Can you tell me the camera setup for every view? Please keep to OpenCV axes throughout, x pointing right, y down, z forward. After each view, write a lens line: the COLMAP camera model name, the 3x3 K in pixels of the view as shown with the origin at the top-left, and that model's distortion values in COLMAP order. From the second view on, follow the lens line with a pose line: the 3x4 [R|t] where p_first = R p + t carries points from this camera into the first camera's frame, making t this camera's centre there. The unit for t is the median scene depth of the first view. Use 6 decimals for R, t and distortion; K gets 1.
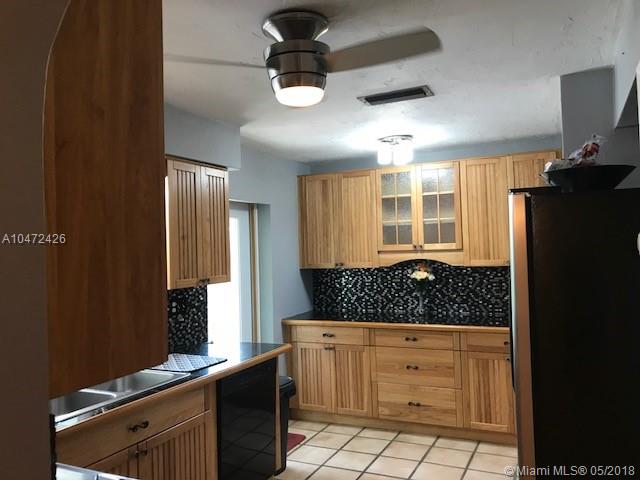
lens RADIAL K [[526.1, 0, 318.8], [0, 526.1, 231.1], [0, 0, 1]] dist [0.016974, -0.002925]
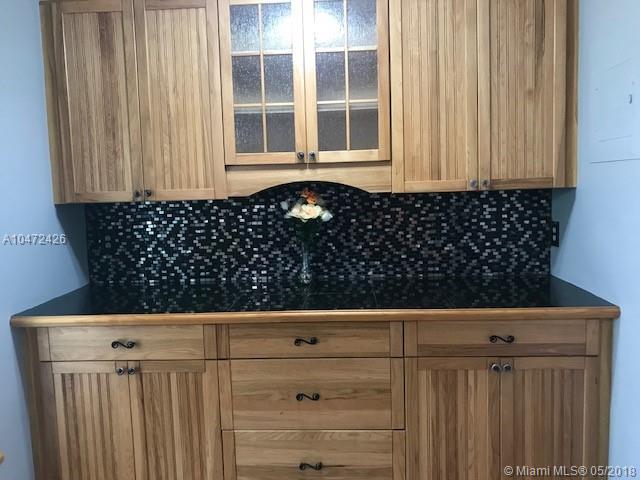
lens RADIAL K [[526.1, 0, 318.8], [0, 526.1, 231.1], [0, 0, 1]] dist [0.016974, -0.002925]
pose [[0.923304, -0.032887, 0.382658, 0.001290], [-0.010009, 0.993928, 0.109572, 0.044749], [-0.383938, -0.104998, 0.917369, 0.507995]]
